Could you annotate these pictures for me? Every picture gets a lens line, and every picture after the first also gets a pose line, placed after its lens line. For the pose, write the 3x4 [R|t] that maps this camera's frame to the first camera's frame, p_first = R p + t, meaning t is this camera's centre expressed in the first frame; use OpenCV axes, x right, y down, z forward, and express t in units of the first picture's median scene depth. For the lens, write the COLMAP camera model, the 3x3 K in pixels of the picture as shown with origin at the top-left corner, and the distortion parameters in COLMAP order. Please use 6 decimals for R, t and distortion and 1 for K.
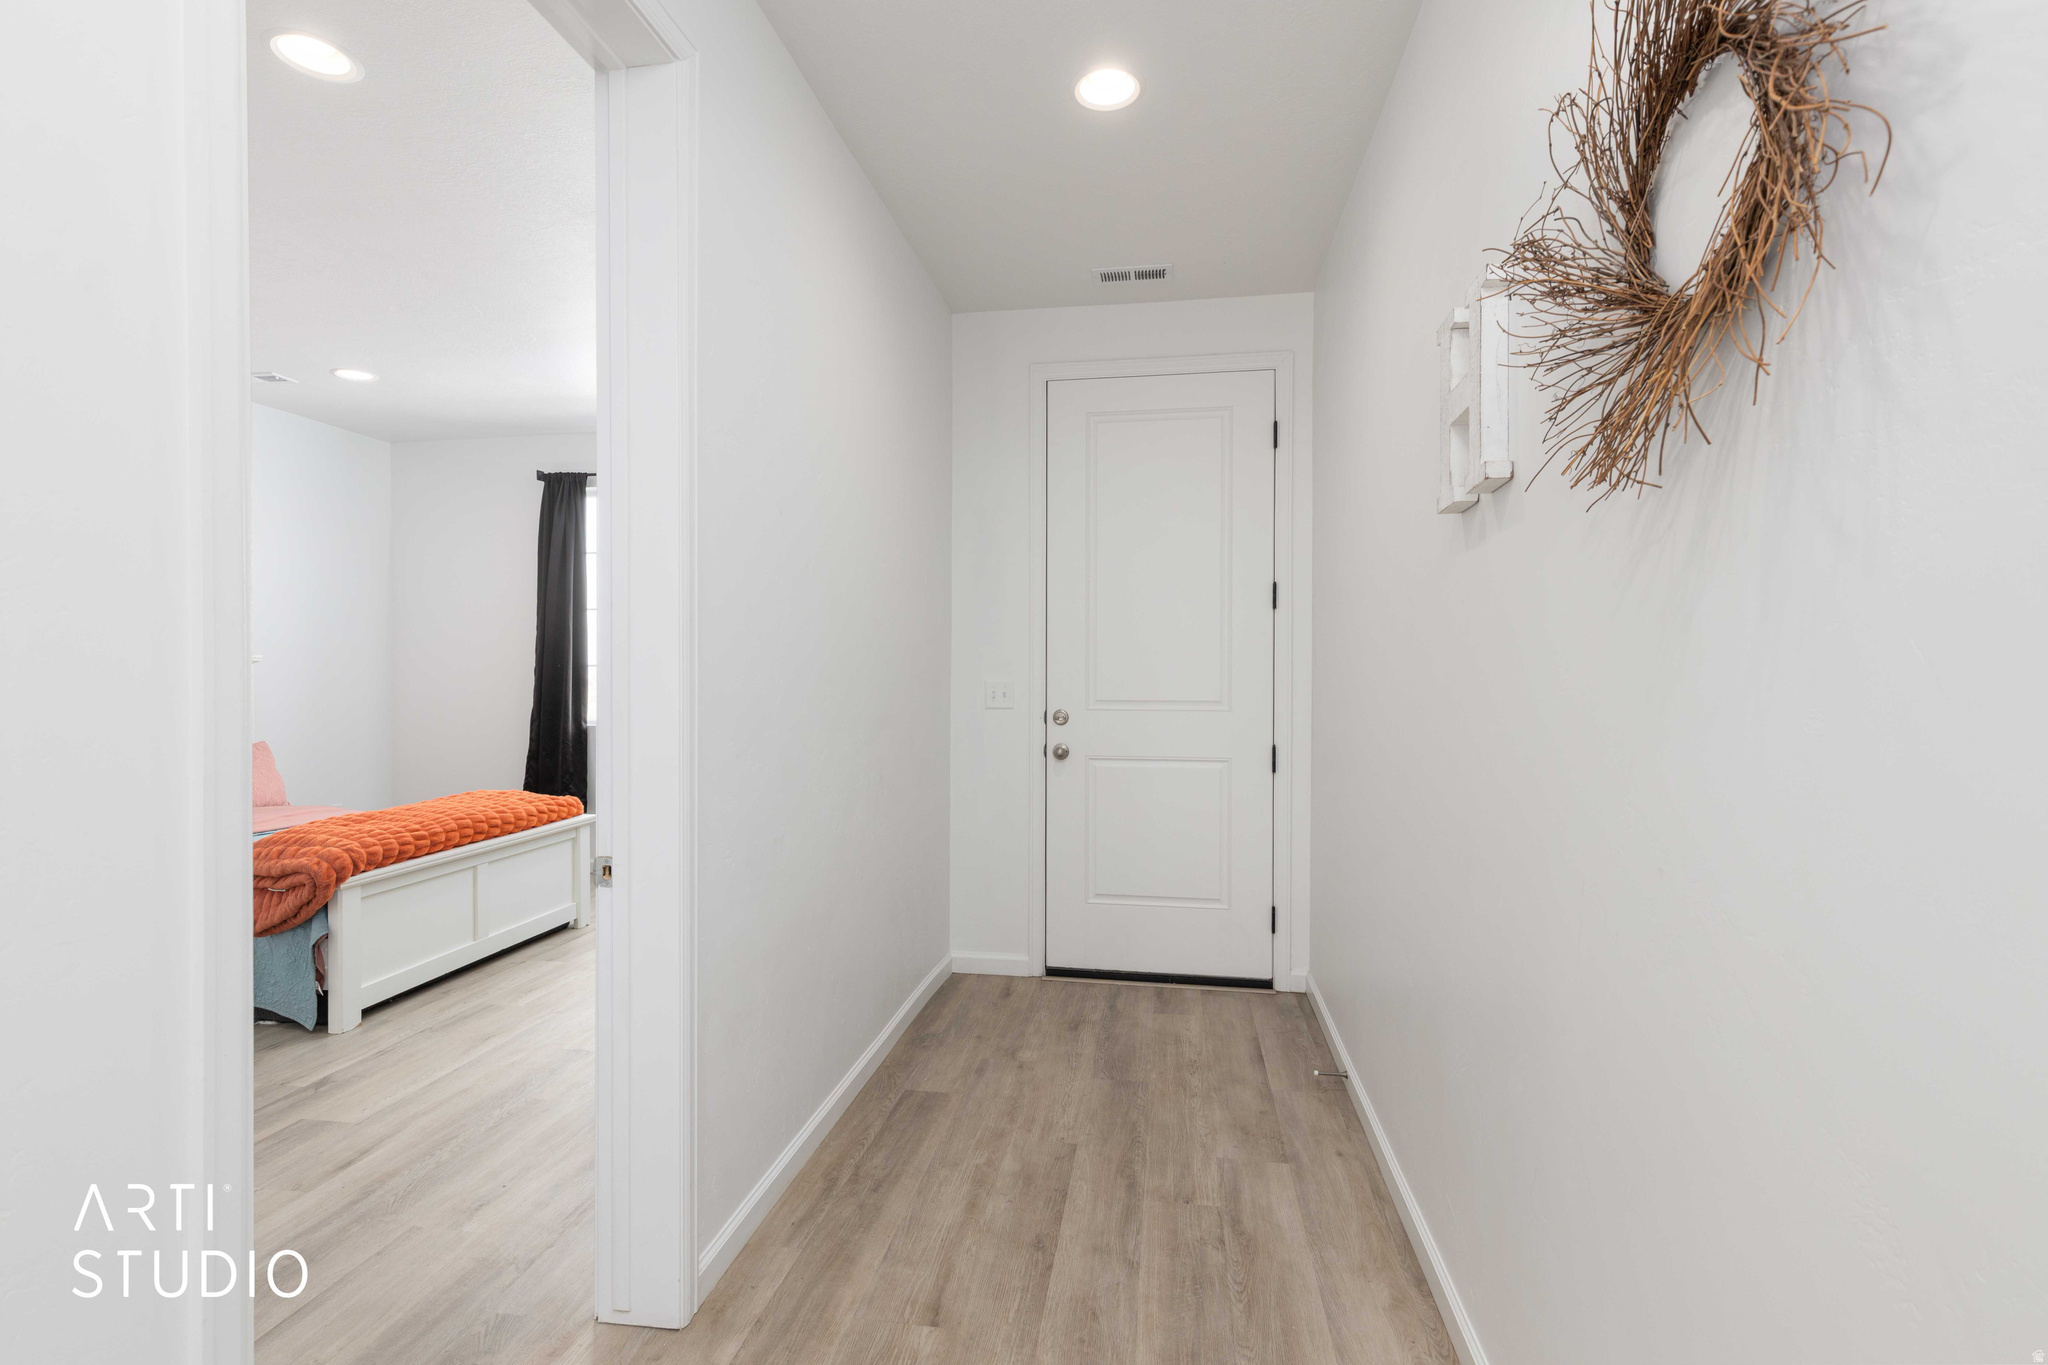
lens RADIAL K [[929.1, 0, 1024.1], [0, 929.1, 681.5], [0, 0, 1]] dist [0.005413, 0.000042]
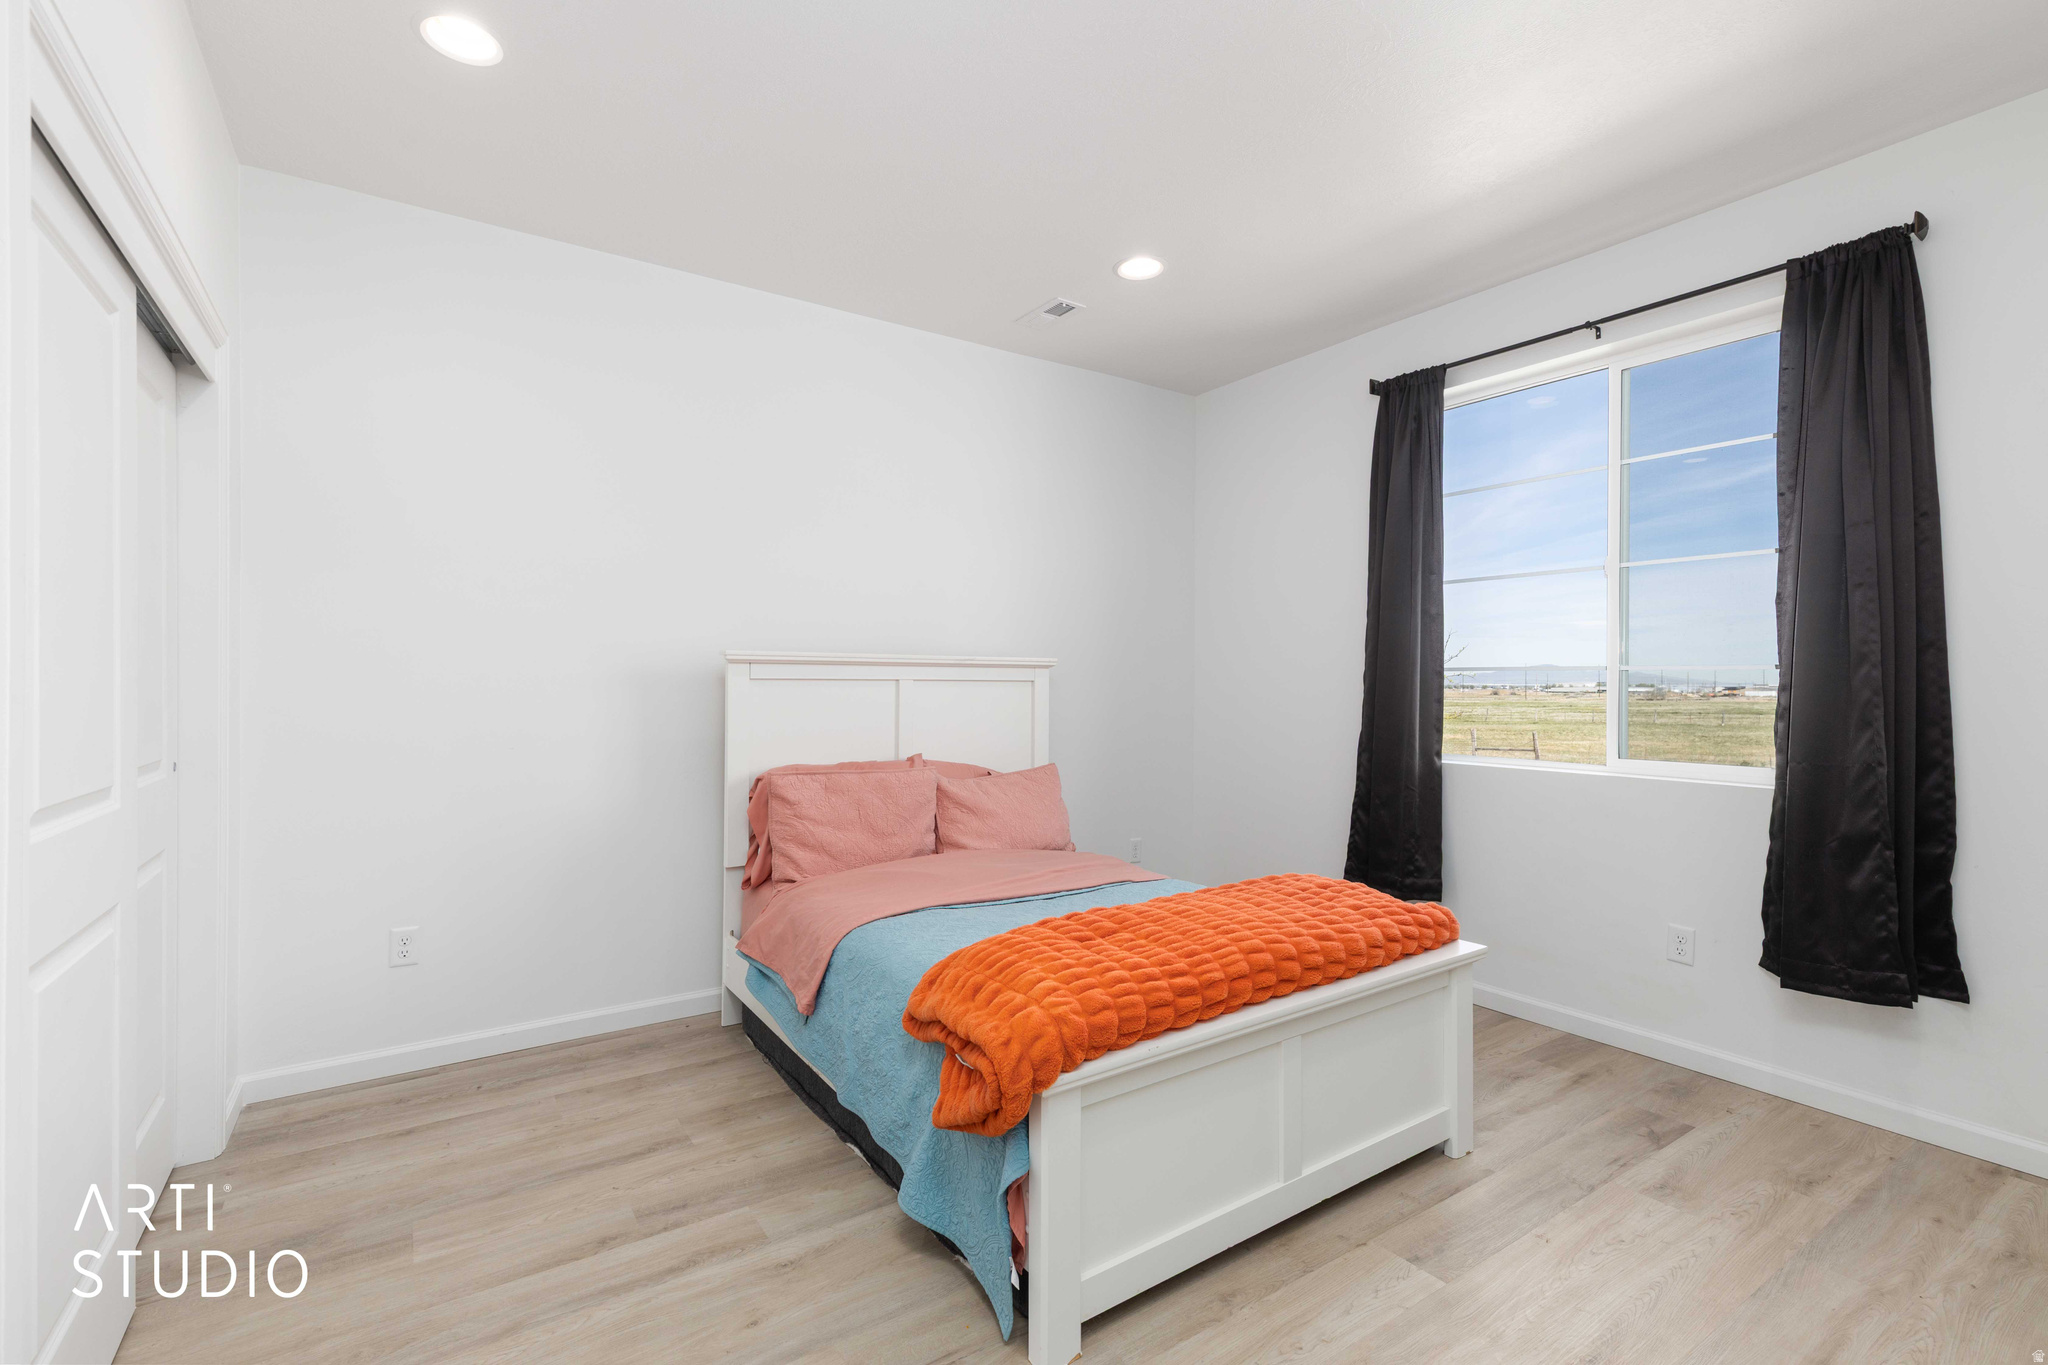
lens RADIAL K [[929.1, 0, 1023.3], [0, 929.1, 675.8], [0, 0, 1]] dist [0.005413, 0.000042]
pose [[0.687401, -0.001802, -0.726276, -0.297547], [-0.009393, 0.999891, -0.011371, -0.003603], [0.726218, 0.014638, 0.687309, 0.514781]]
